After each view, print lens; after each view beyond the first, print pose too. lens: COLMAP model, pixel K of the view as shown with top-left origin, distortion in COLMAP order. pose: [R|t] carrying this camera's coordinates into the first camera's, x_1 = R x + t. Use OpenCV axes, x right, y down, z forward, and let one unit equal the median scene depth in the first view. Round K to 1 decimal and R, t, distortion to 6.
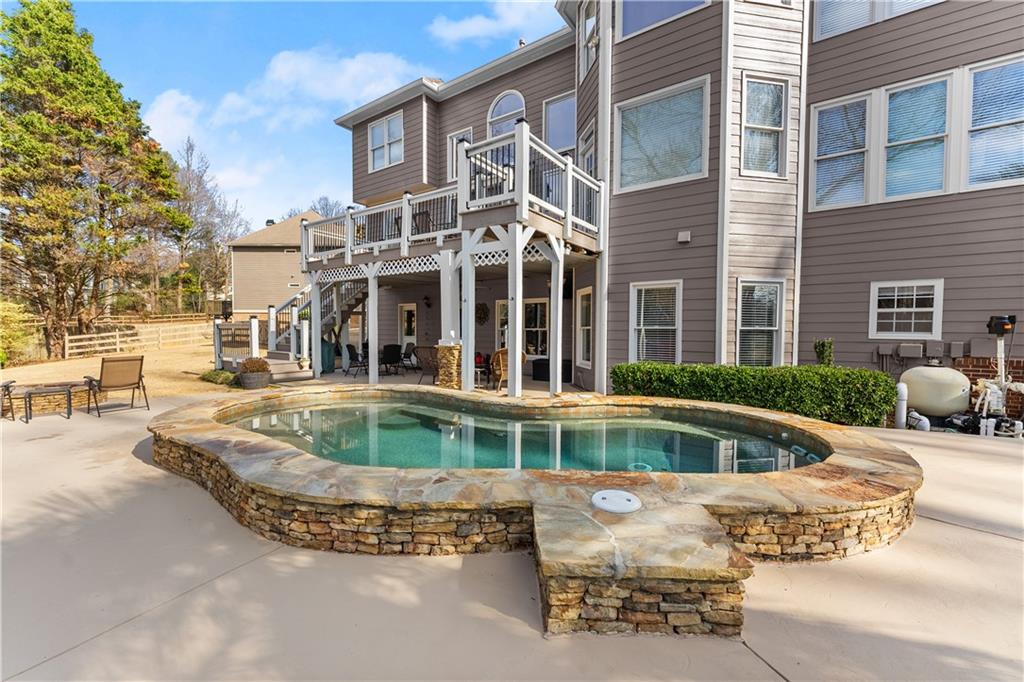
lens RADIAL K [[414.8, 0, 506.2], [0, 414.8, 342.8], [0, 0, 1]] dist [0.000138, -0.000367]
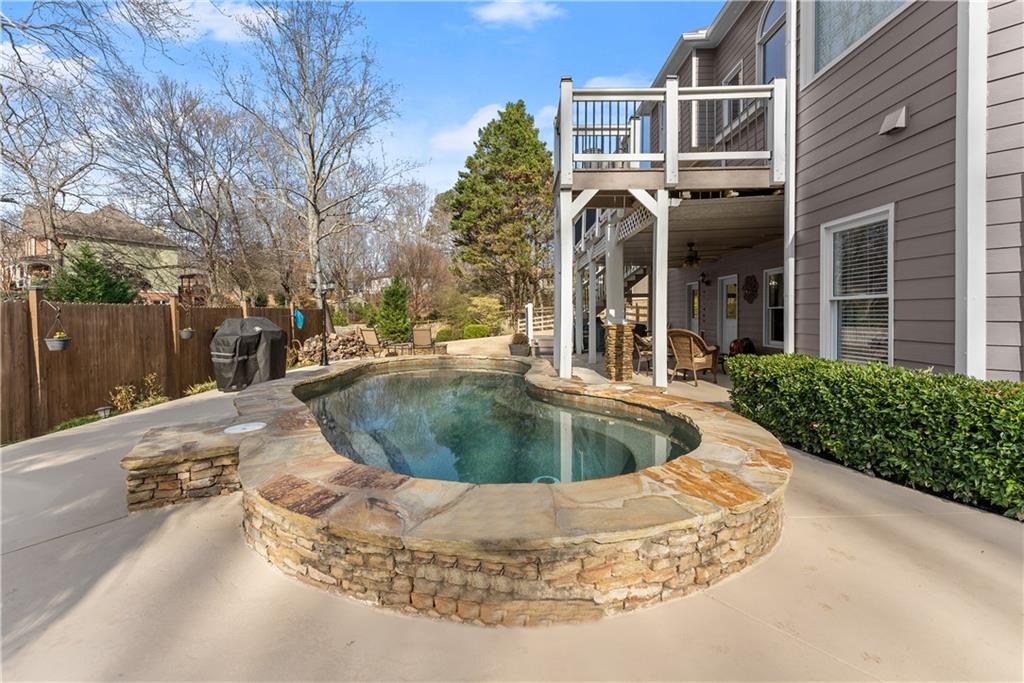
lens RADIAL K [[414.8, 0, 496.9], [0, 414.8, 318.4], [0, 0, 1]] dist [0.000138, -0.000367]
pose [[0.555577, 0.000508, -0.831465, 0.598958], [-0.020869, 0.999693, -0.013334, 0.010820], [0.831203, 0.024760, 0.555417, 0.304676]]
